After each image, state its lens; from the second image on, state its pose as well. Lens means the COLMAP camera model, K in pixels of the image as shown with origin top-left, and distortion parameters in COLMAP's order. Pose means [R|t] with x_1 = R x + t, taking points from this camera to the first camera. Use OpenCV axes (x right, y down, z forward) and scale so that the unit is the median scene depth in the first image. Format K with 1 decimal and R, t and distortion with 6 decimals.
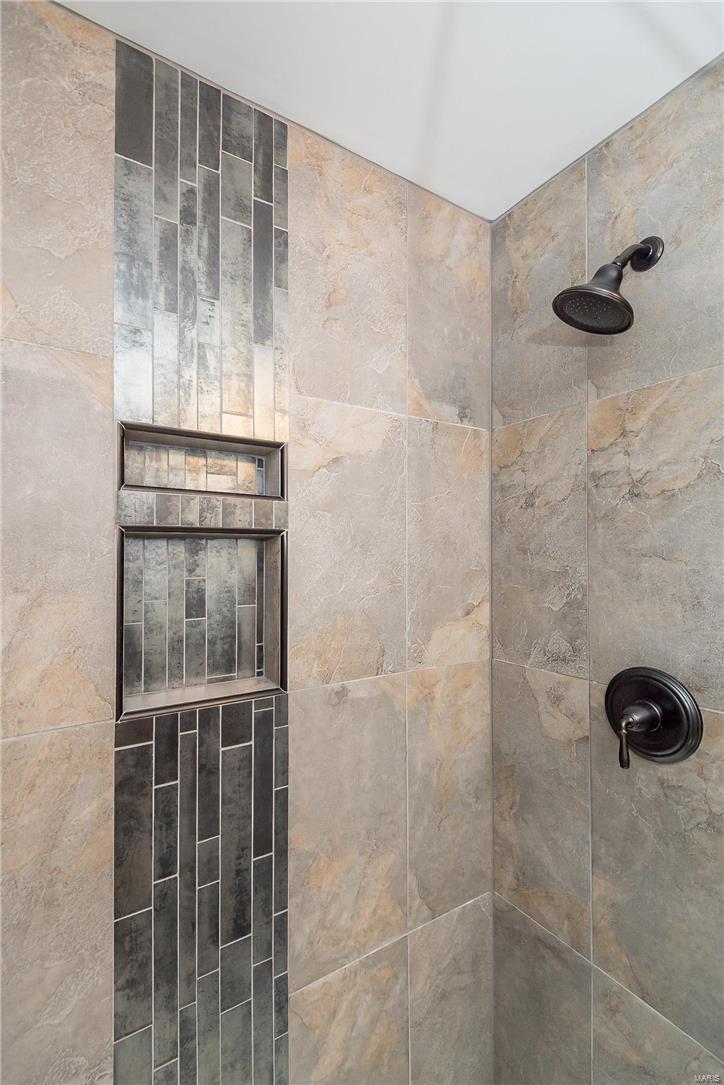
lens RADIAL K [[489.5, 0, 355.0], [0, 489.5, 549.2], [0, 0, 1]] dist [0.005931, -0.002406]
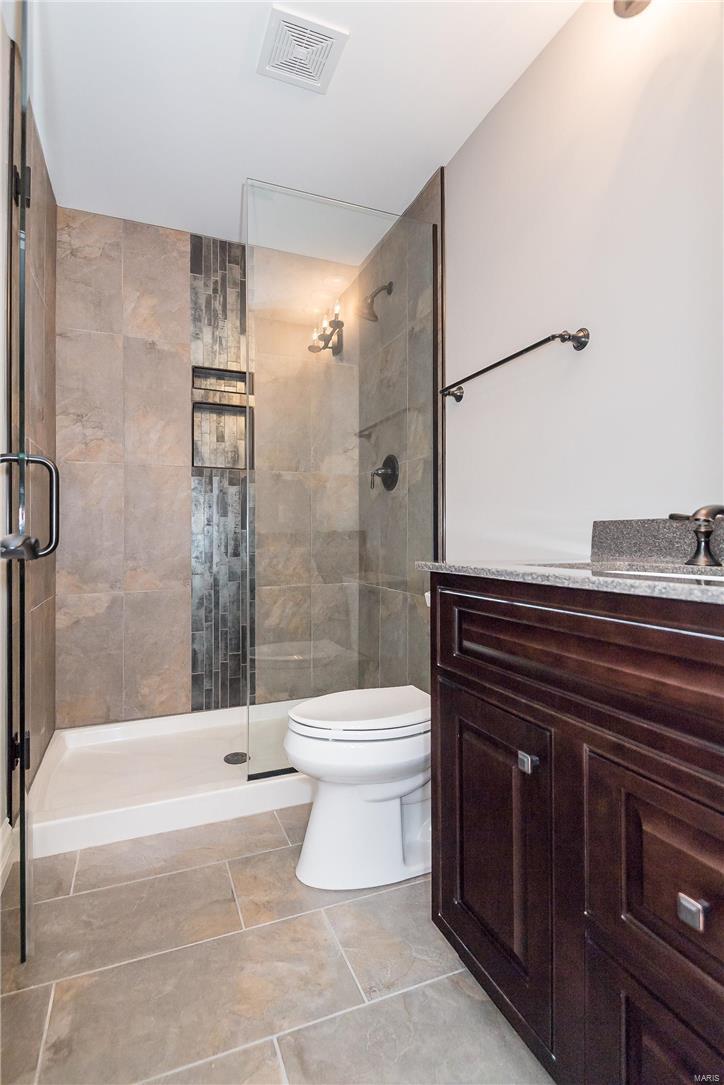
lens RADIAL K [[569.3, 0, 362.5], [0, 569.3, 544.3], [0, 0, 1]] dist [0.000266, -0.001094]
pose [[0.987816, -0.002789, -0.155601, 0.927820], [0.004173, 0.999955, 0.008567, 0.691412], [0.155570, -0.009112, 0.987783, -1.953952]]
